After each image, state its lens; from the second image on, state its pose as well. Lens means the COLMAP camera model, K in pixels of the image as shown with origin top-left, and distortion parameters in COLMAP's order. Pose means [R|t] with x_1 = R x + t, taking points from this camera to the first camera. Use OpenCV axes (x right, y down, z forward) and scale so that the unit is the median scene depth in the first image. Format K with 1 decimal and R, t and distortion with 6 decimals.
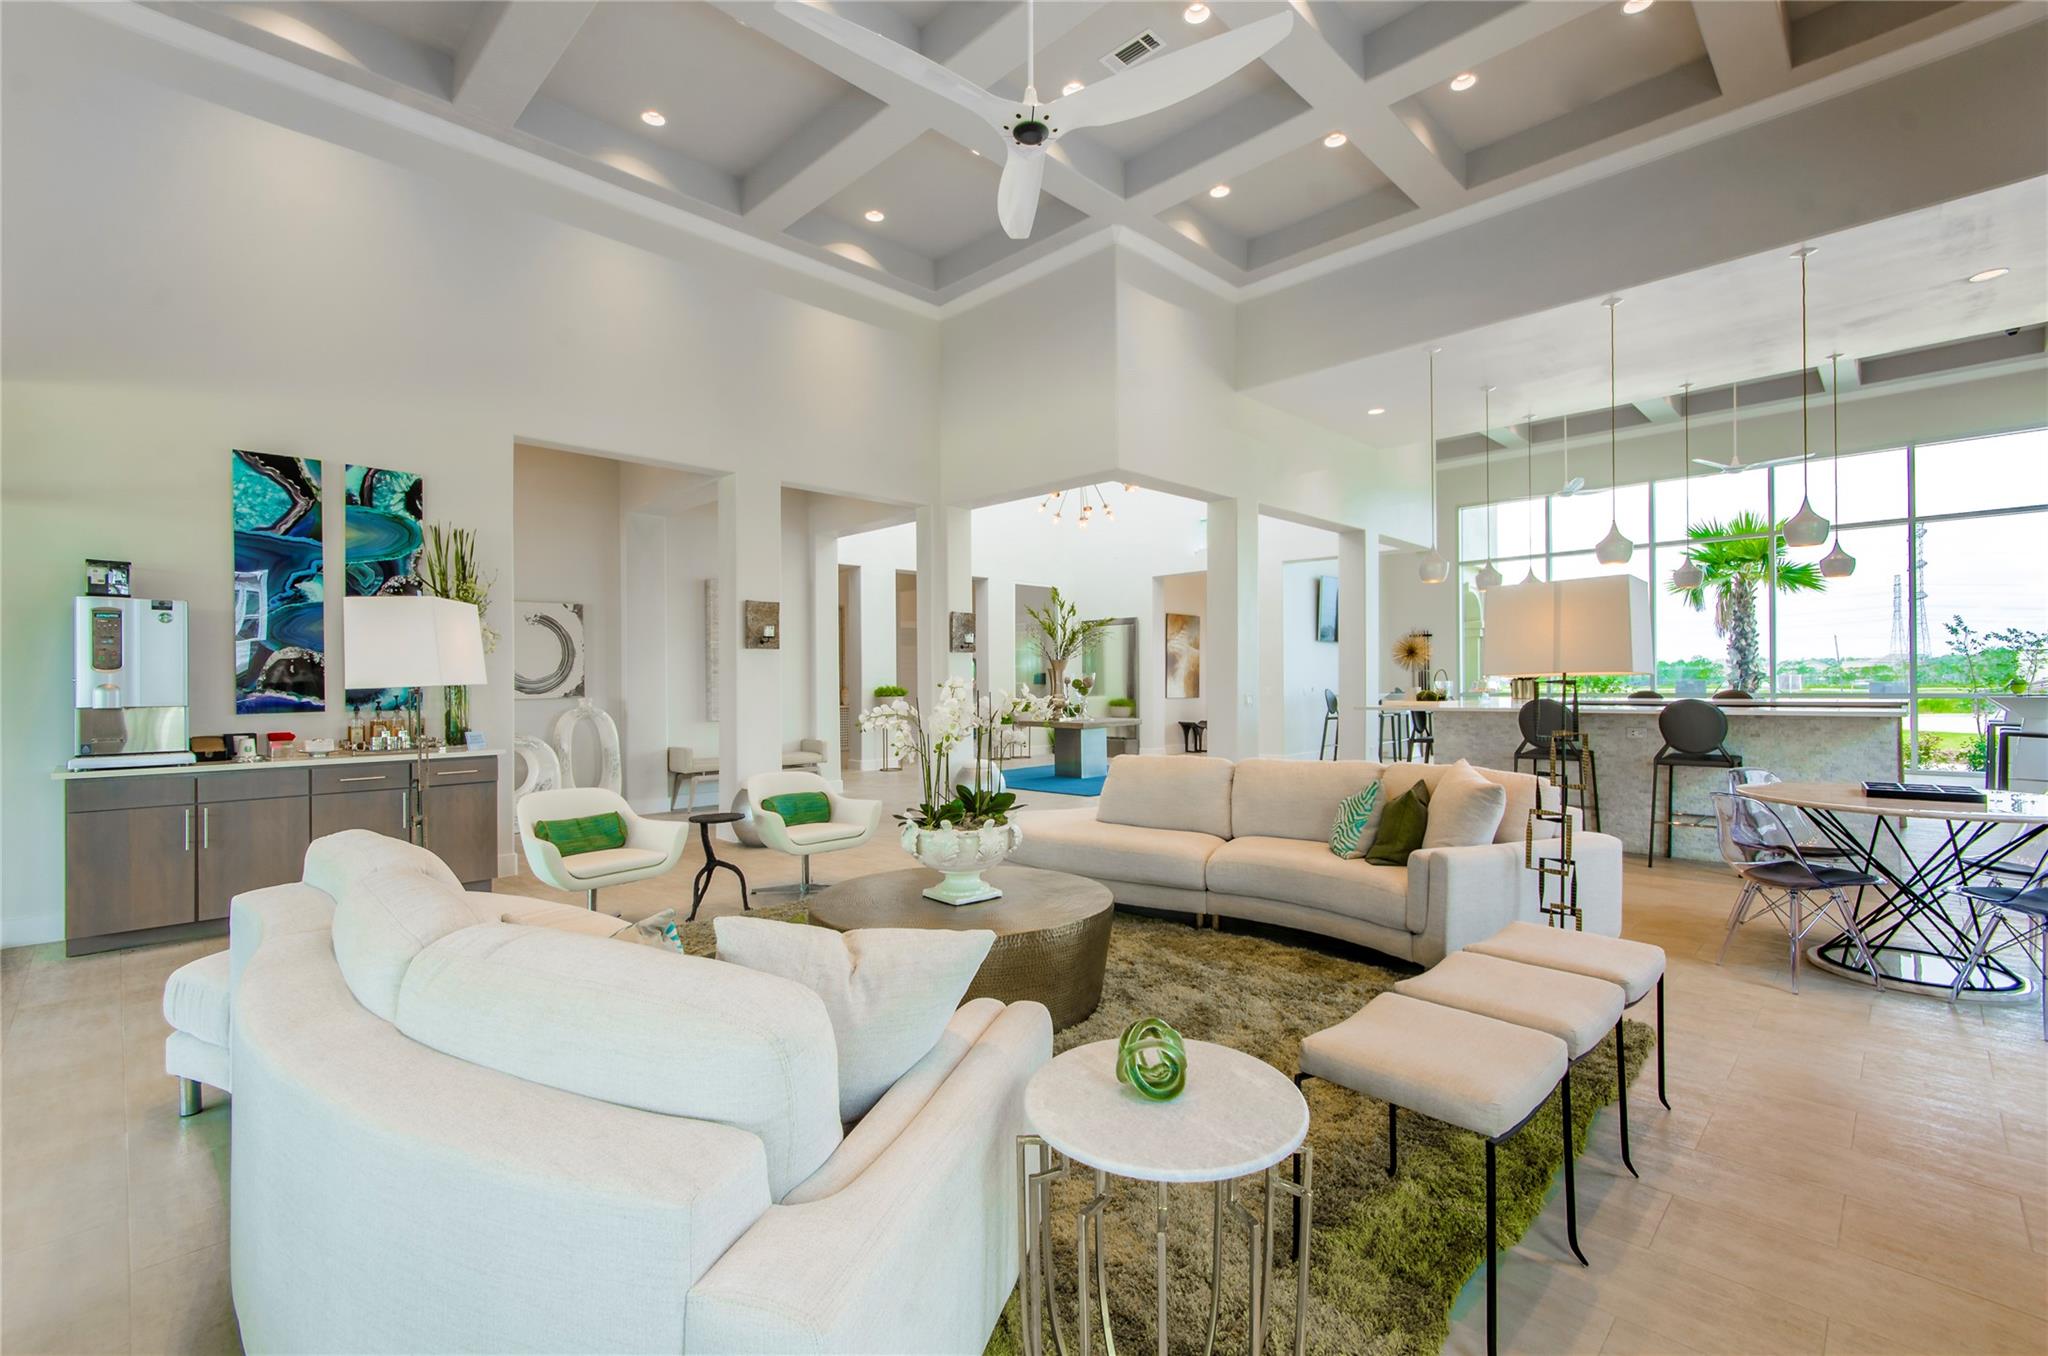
lens RADIAL K [[903.1, 0, 1027.3], [0, 903.1, 672.3], [0, 0, 1]] dist [0.005515, 0.000361]
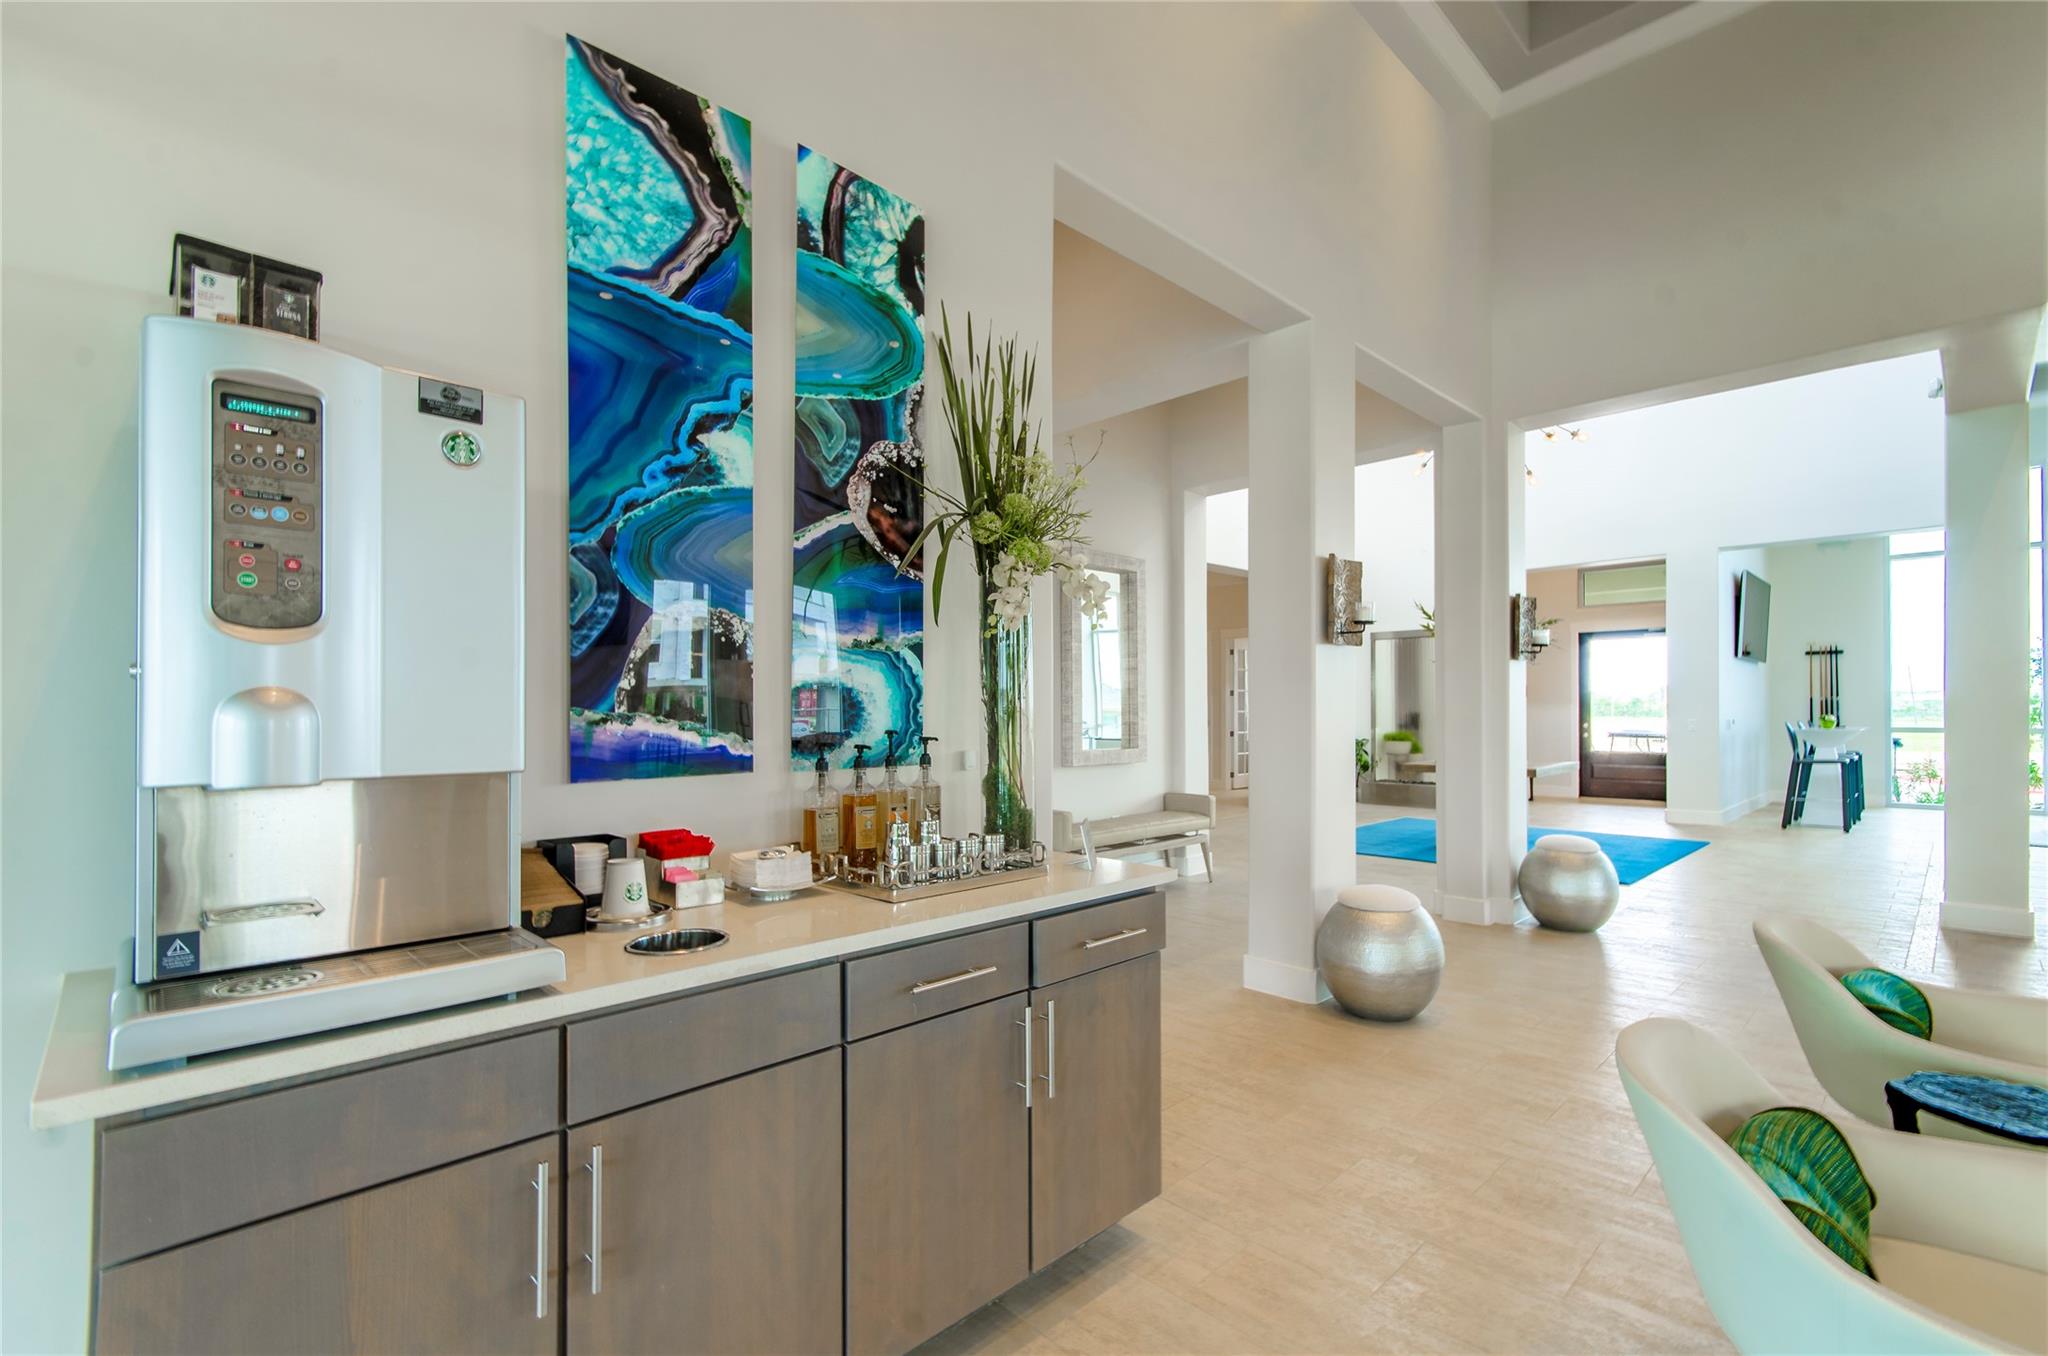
lens RADIAL K [[903.1, 0, 1025.7], [0, 903.1, 698.2], [0, 0, 1]] dist [0.005515, 0.000361]
pose [[0.999941, 0.003850, -0.010160, -0.660255], [-0.003914, 0.999973, -0.006249, 0.014080], [0.010135, 0.006289, 0.999929, 0.620149]]
